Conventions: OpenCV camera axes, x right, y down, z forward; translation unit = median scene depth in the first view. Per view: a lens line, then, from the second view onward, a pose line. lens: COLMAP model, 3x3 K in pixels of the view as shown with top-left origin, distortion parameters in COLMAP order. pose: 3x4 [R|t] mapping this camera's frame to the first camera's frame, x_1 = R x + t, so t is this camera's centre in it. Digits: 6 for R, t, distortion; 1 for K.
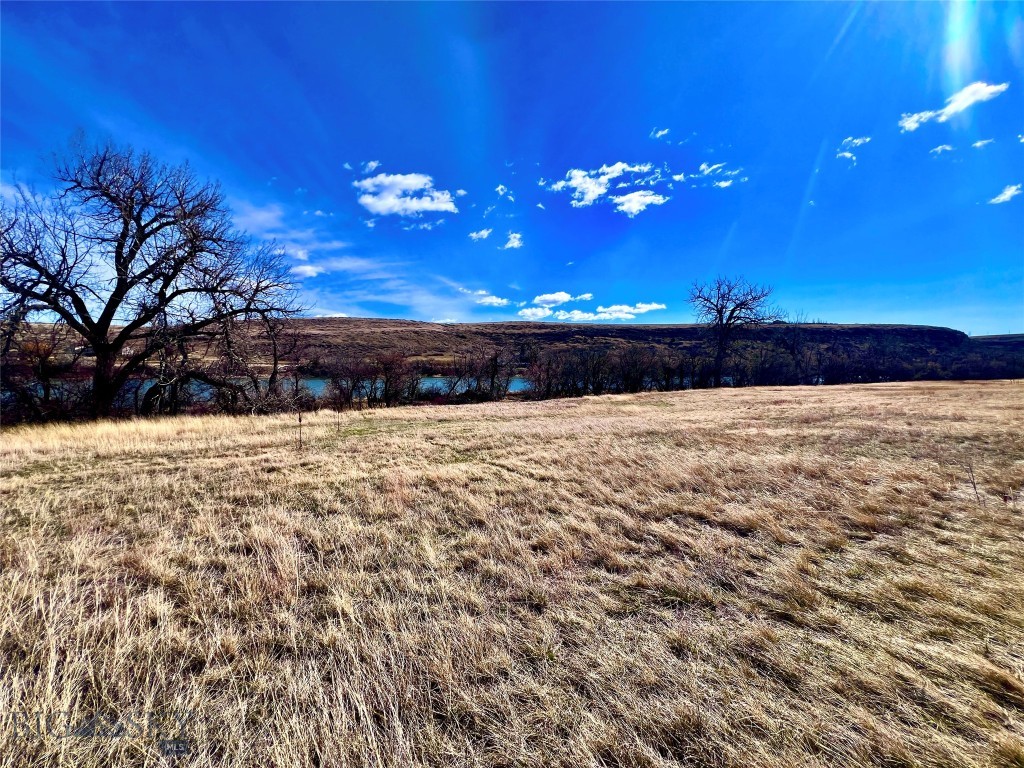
lens RADIAL K [[425.4, 0, 512.0], [0, 425.4, 384.0], [0, 0, 1]] dist [0.000052, 0.000083]
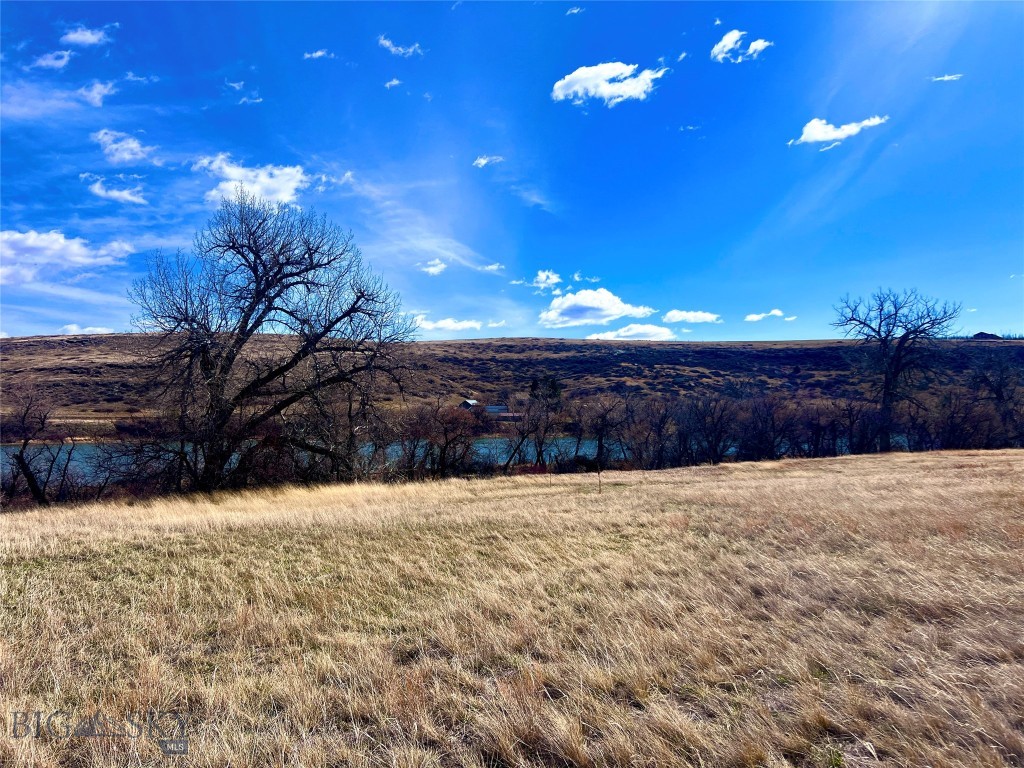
lens RADIAL K [[765.2, 0, 508.0], [0, 765.2, 384.0], [0, 0, 1]] dist [0.002189, 0.001035]
pose [[0.999980, -0.006264, -0.000054, -0.110938], [0.006236, 0.996230, -0.086523, 0.001369], [0.000595, 0.086521, 0.996250, -0.211074]]
